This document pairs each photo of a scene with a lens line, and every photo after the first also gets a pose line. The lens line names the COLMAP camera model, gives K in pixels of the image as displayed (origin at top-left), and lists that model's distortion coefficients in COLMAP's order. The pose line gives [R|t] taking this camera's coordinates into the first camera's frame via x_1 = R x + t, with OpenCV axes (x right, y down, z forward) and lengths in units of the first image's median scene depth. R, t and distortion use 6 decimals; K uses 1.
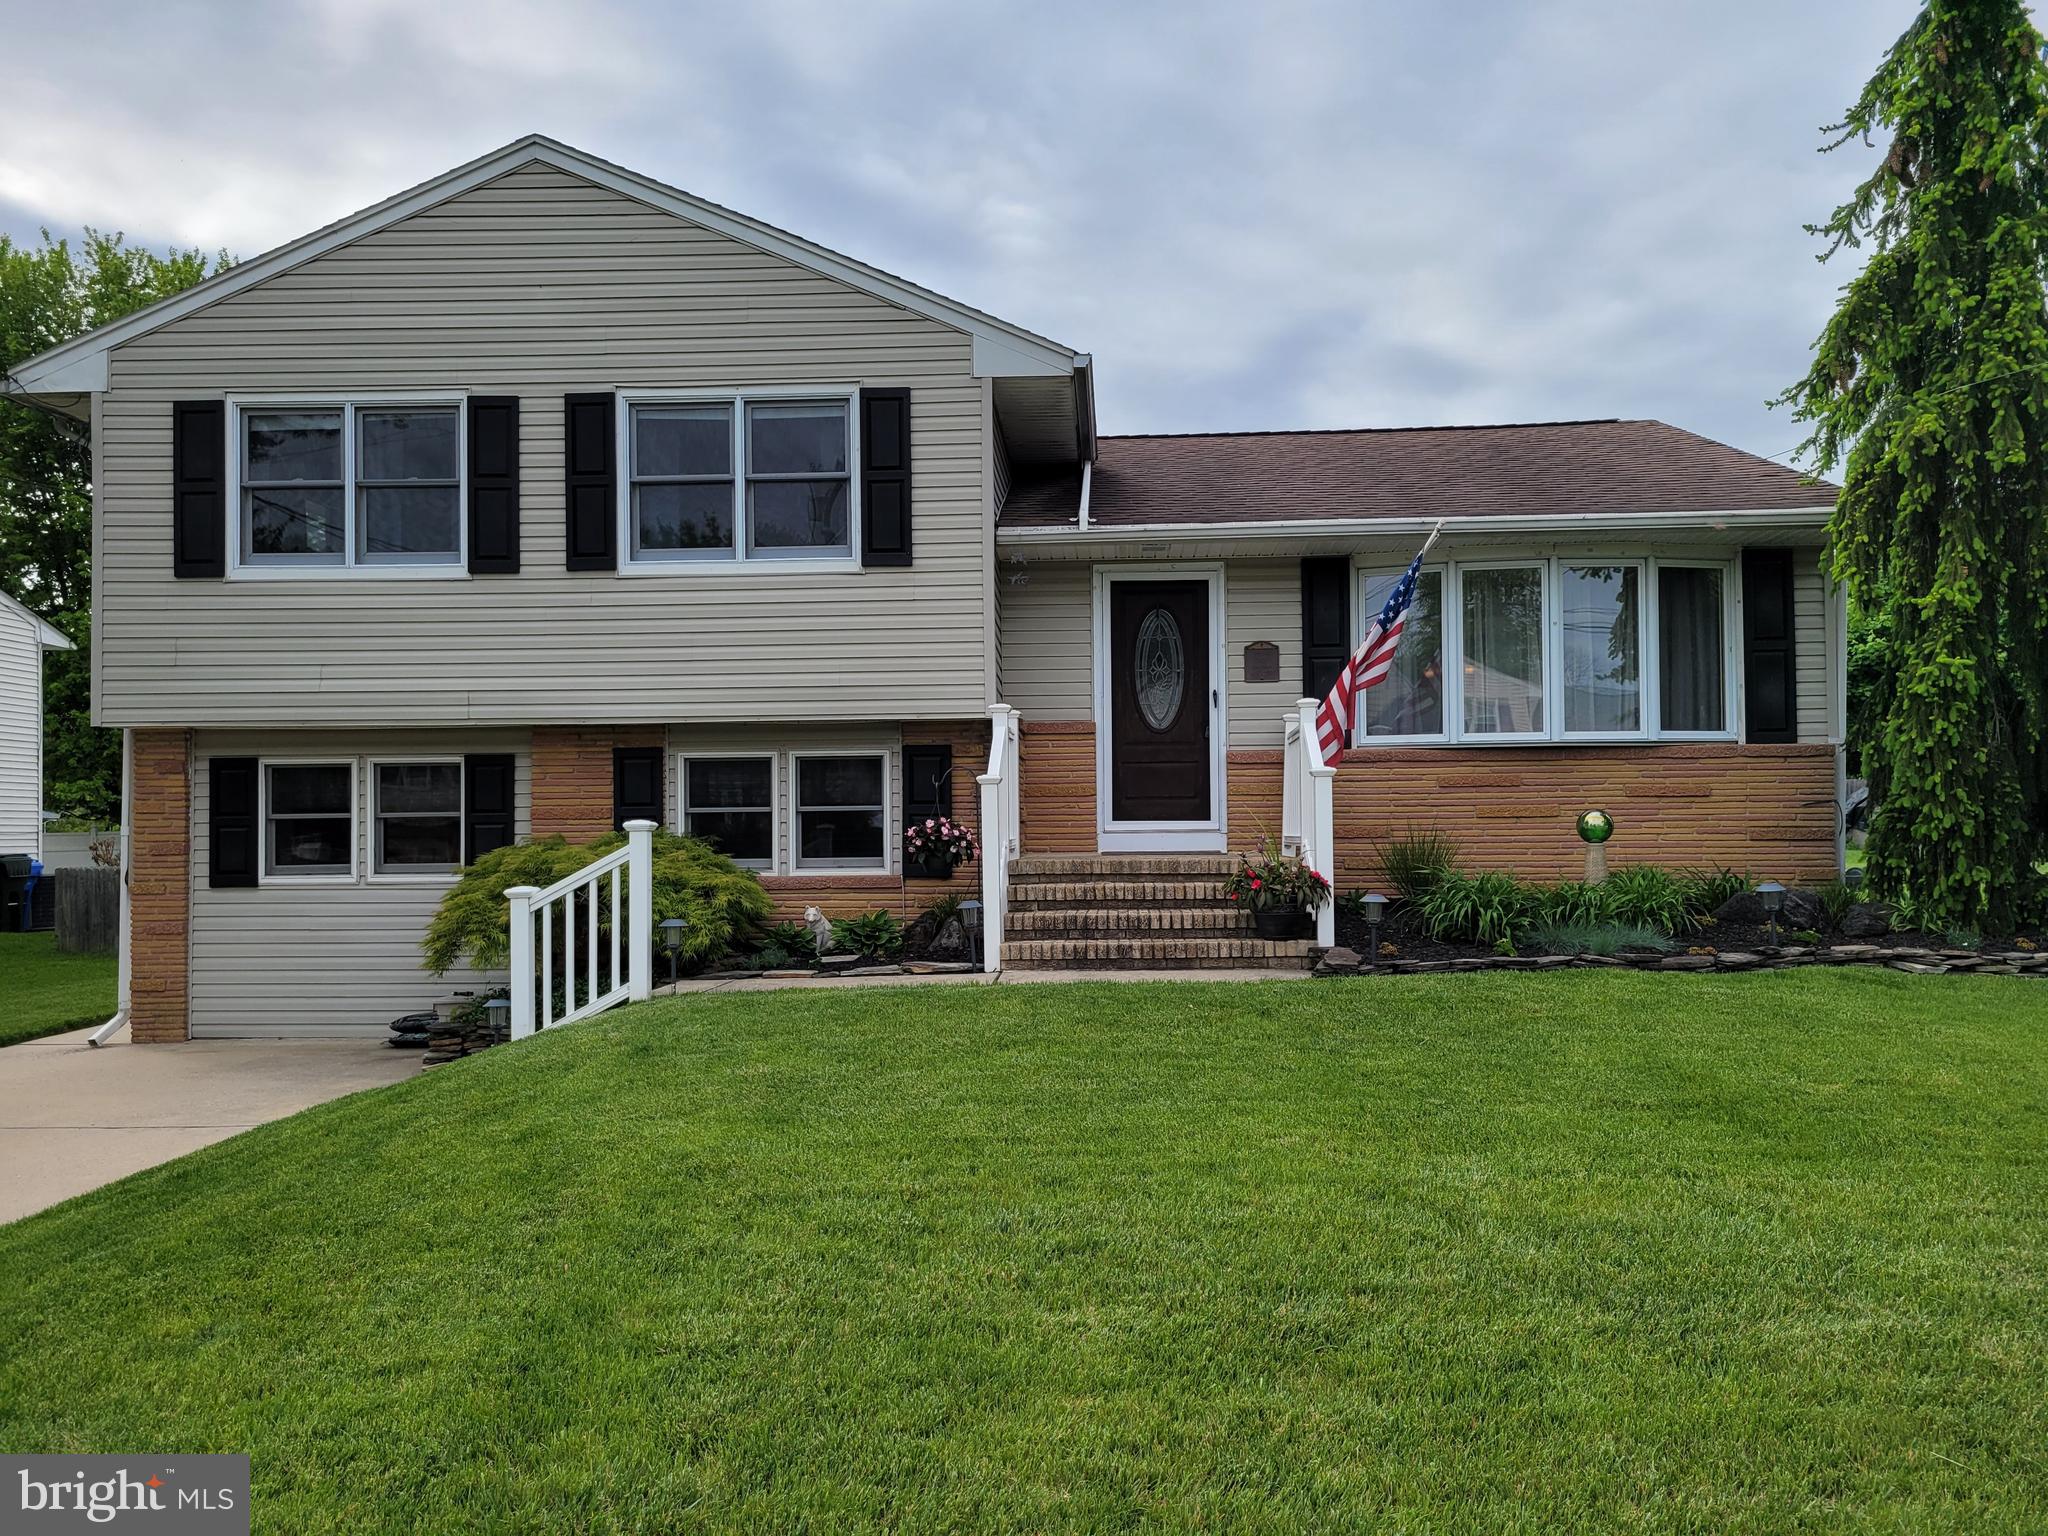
lens RADIAL K [[1529.8, 0, 1028.5], [0, 1529.8, 802.7], [0, 0, 1]] dist [0.059865, -0.038964]
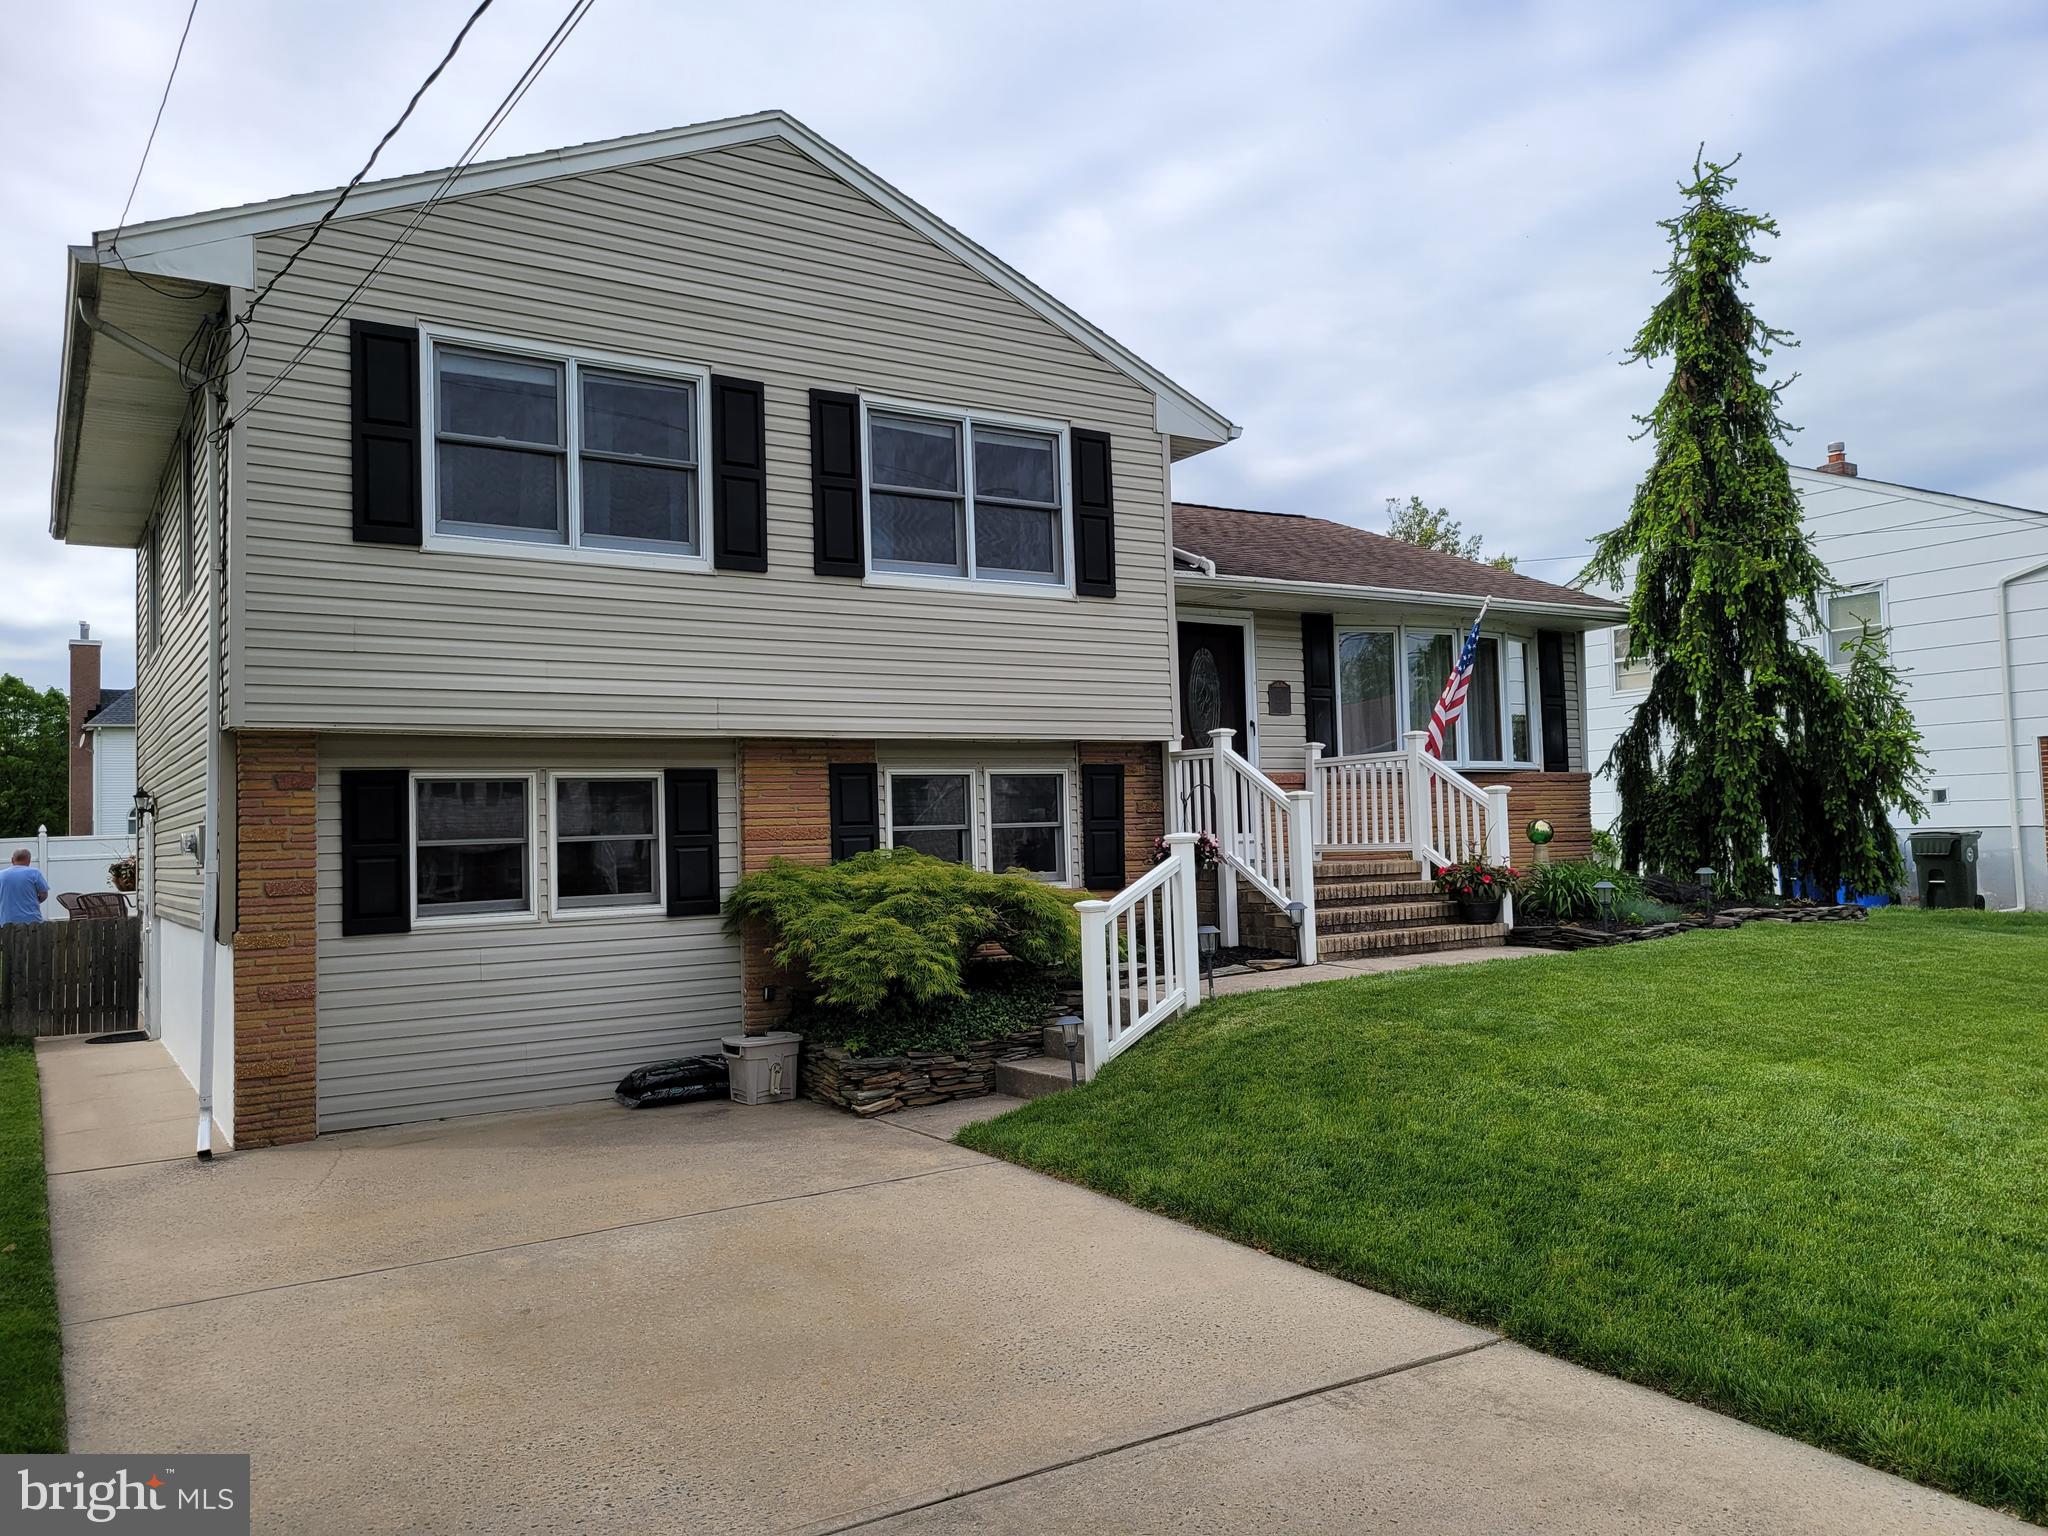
lens RADIAL K [[1529.8, 0, 1039.8], [0, 1529.8, 761.6], [0, 0, 1]] dist [0.059865, -0.038964]
pose [[0.805869, 0.014028, 0.591928, -0.733884], [0.012878, 0.999068, -0.041209, 0.003696], [-0.591954, 0.040831, 0.804937, 0.167770]]
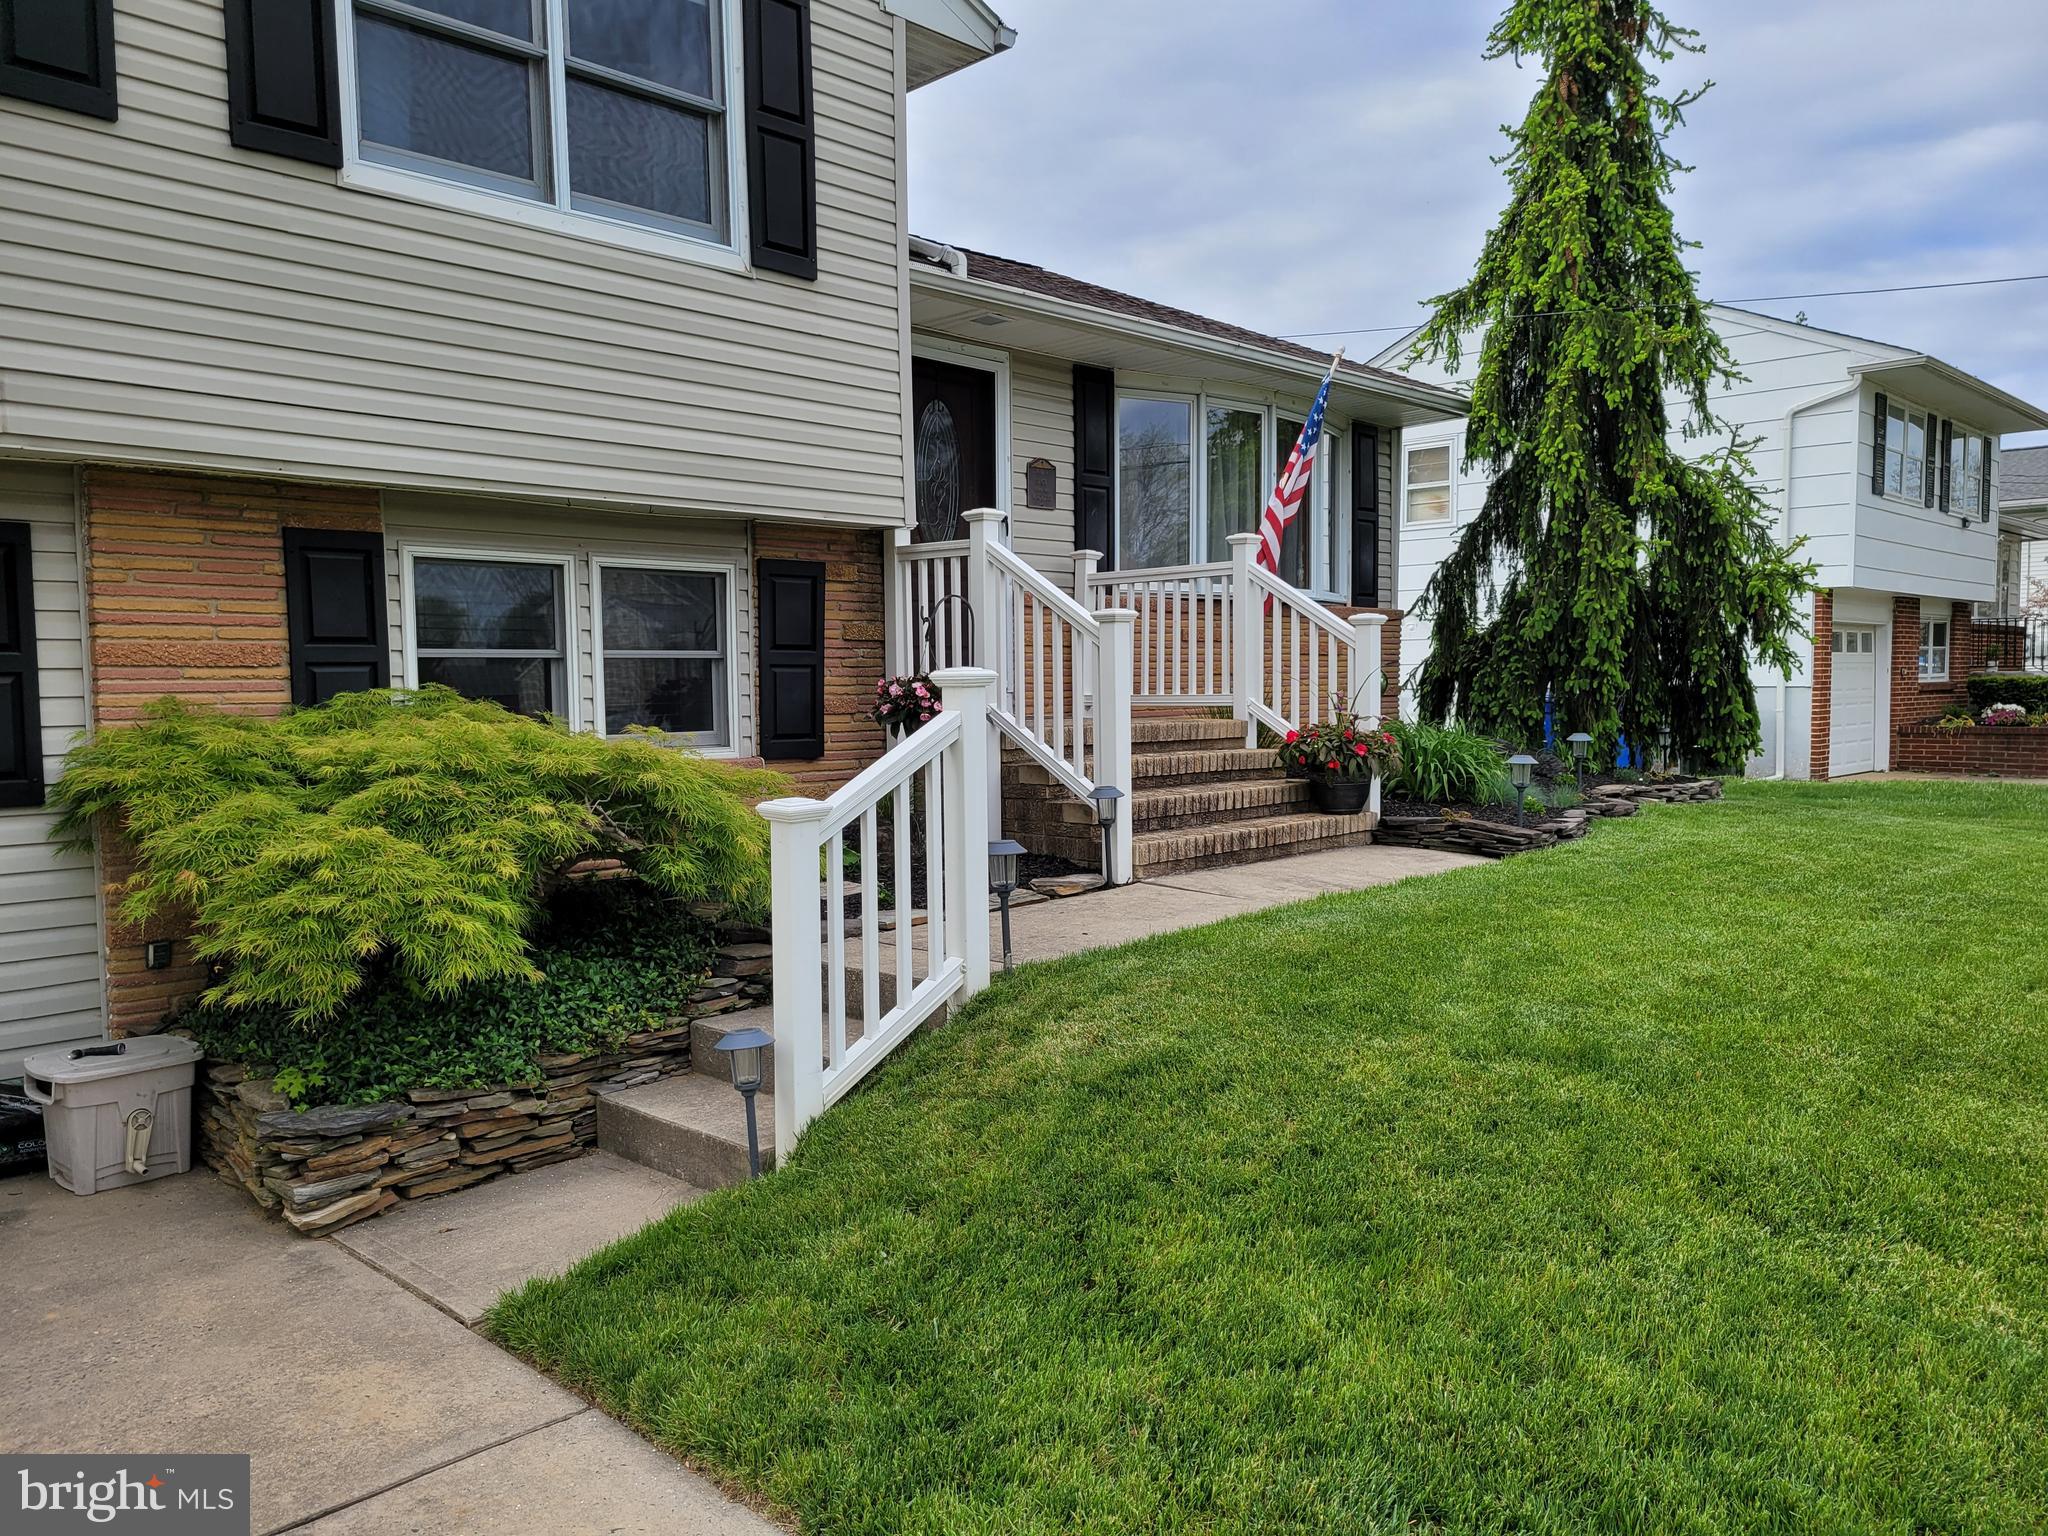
lens RADIAL K [[1529.8, 0, 1038.3], [0, 1529.8, 774.2], [0, 0, 1]] dist [0.059865, -0.038964]
pose [[0.653869, -0.044307, 0.755310, -0.504759], [-0.008407, 0.997797, 0.065809, 0.010285], [-0.756561, -0.049380, 0.652056, 0.479622]]
